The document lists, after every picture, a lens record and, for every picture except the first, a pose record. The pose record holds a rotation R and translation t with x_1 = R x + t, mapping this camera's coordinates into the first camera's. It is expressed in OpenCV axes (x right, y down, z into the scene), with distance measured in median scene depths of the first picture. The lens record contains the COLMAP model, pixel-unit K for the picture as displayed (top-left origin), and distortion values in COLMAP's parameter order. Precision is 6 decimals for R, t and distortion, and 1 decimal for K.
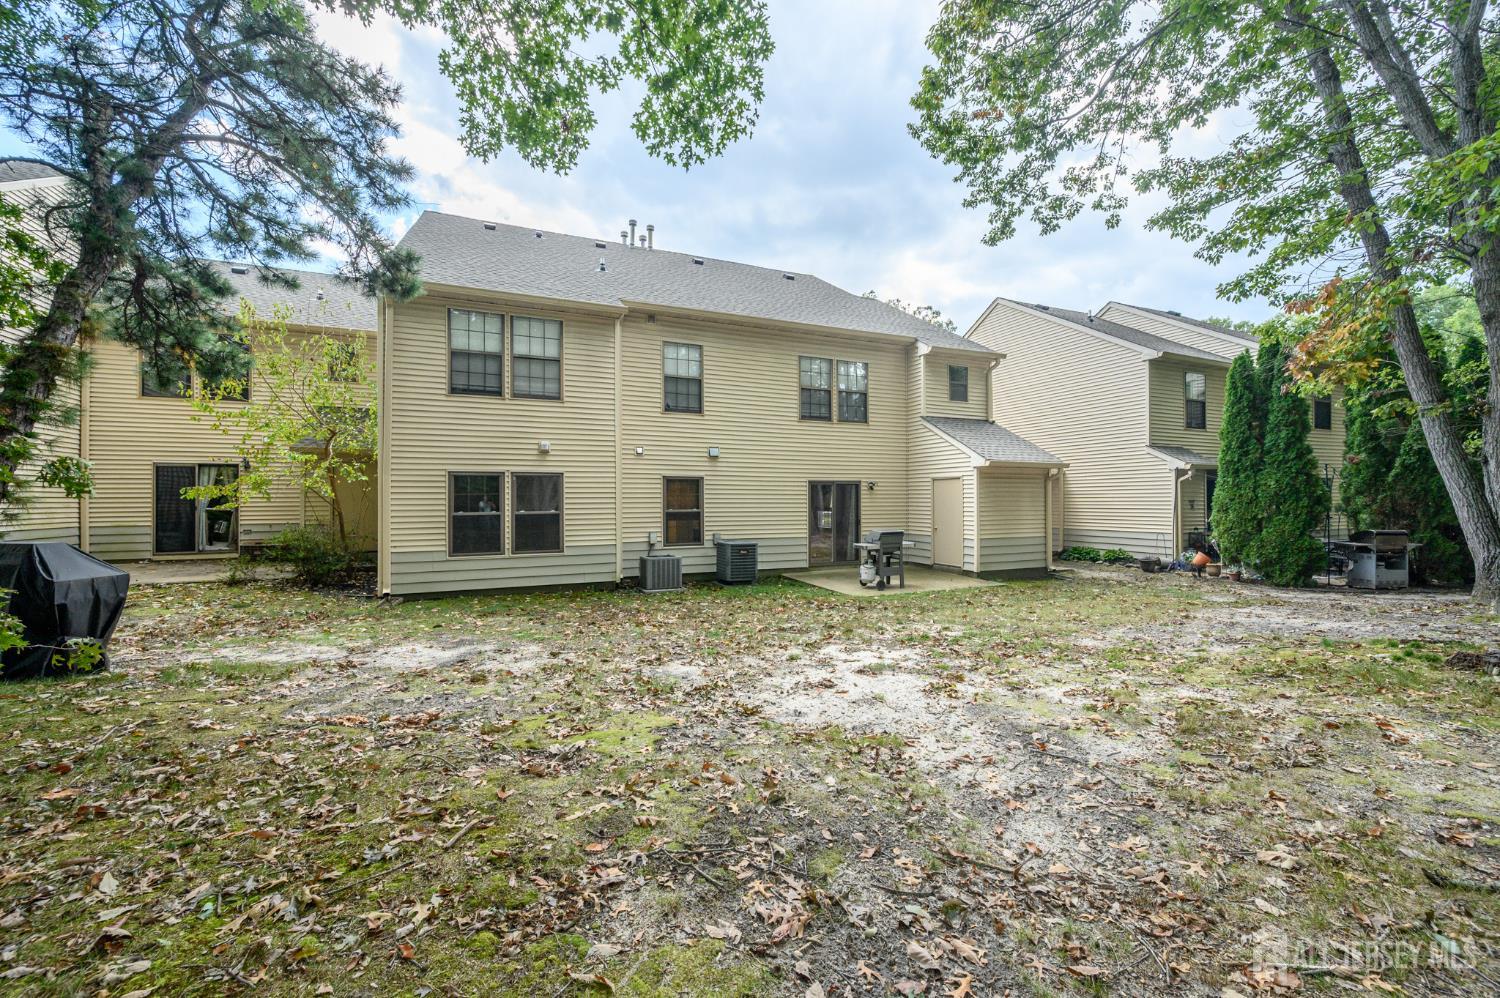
lens RADIAL K [[590.6, 0, 749.8], [0, 590.6, 492.4], [0, 0, 1]] dist [-0.001472, -0.000253]
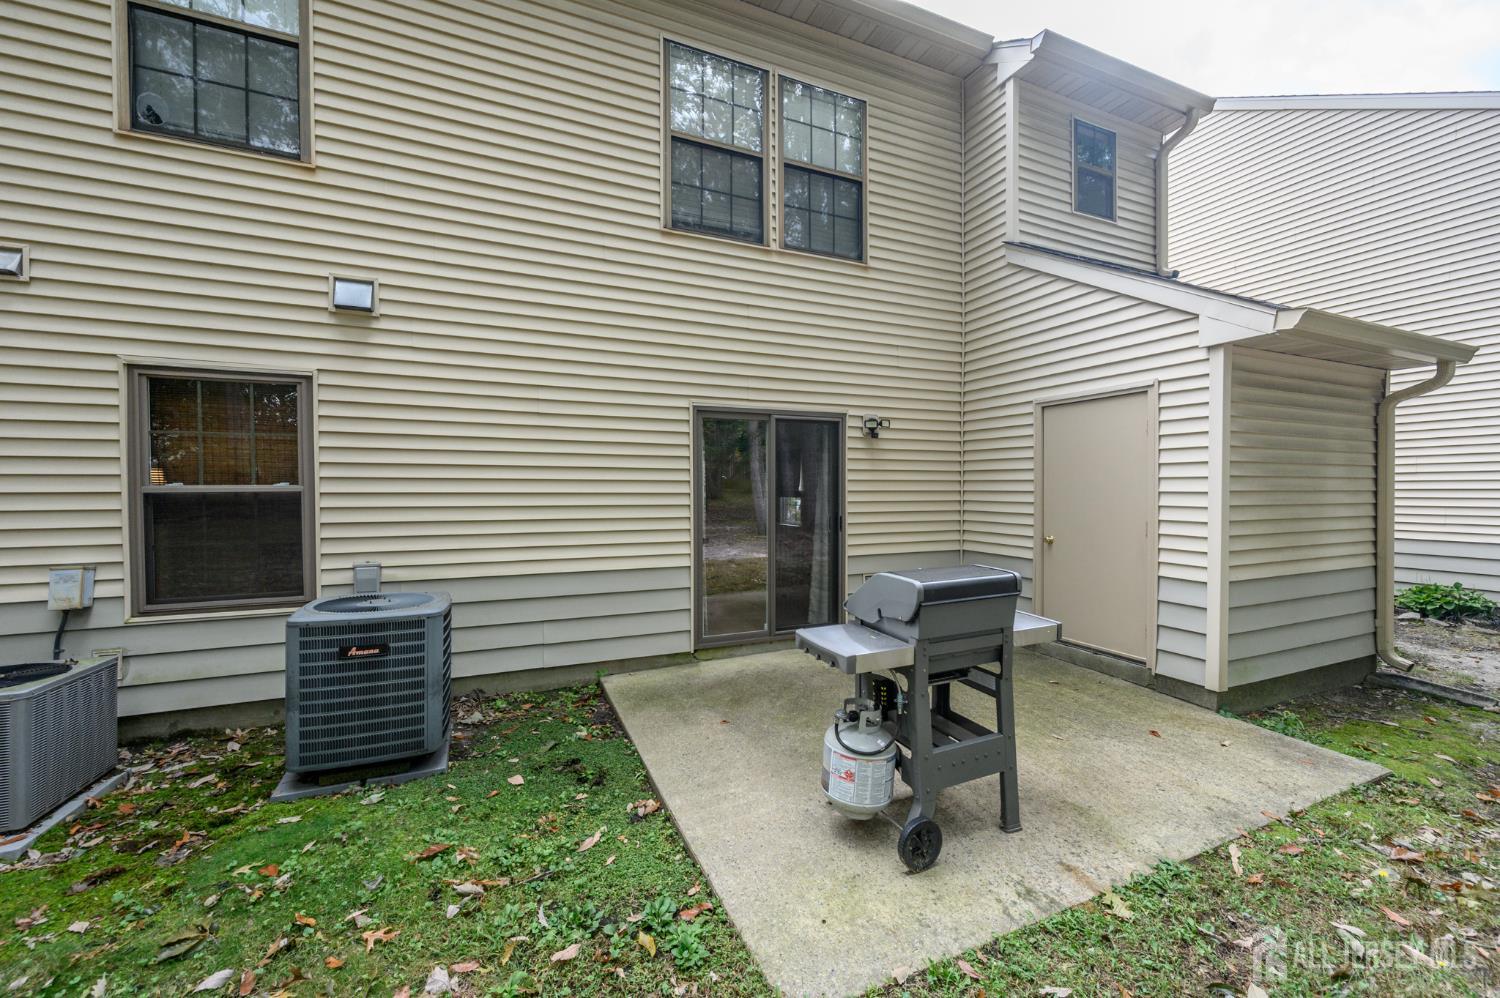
lens RADIAL K [[582.7, 0, 749.5], [0, 582.7, 502.9], [0, 0, 1]] dist [-0.001057, -0.000182]
pose [[0.999999, -0.001125, -0.000688, 0.130449], [0.001148, 0.999394, 0.034785, 0.025006], [0.000648, -0.034785, 0.999395, 0.641710]]
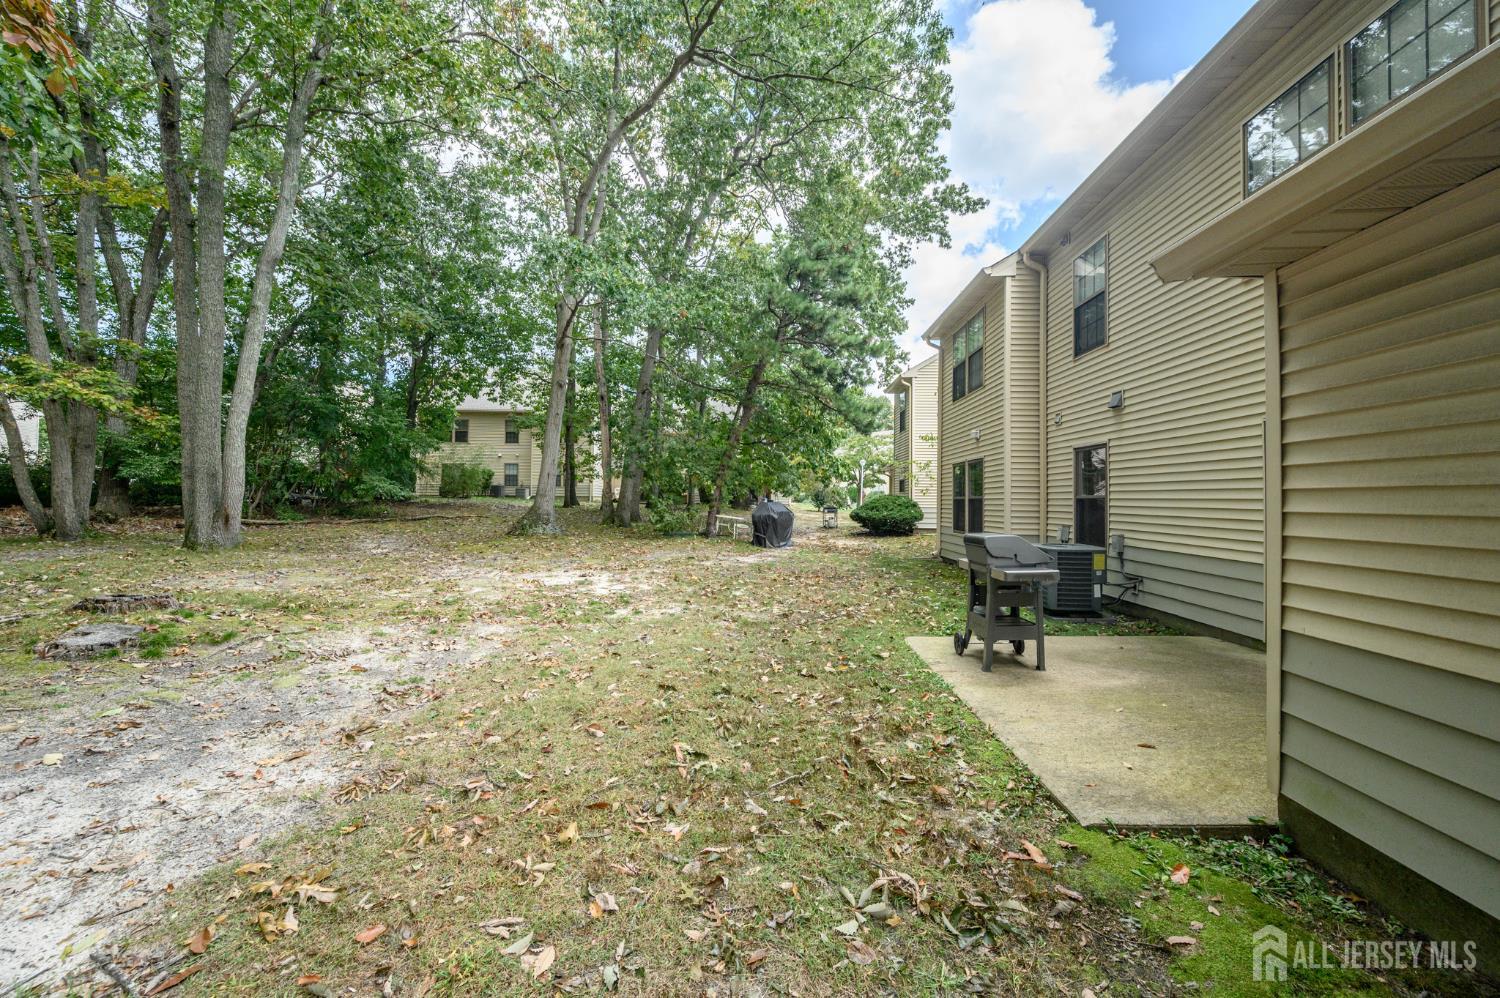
lens RADIAL K [[590.6, 0, 749.8], [0, 590.6, 492.4], [0, 0, 1]] dist [-0.001472, -0.000253]
pose [[-0.436113, -0.011424, -0.899820, 1.497579], [0.012247, 0.999751, -0.018628, 0.039728], [0.899809, -0.019144, -0.435864, 1.249925]]
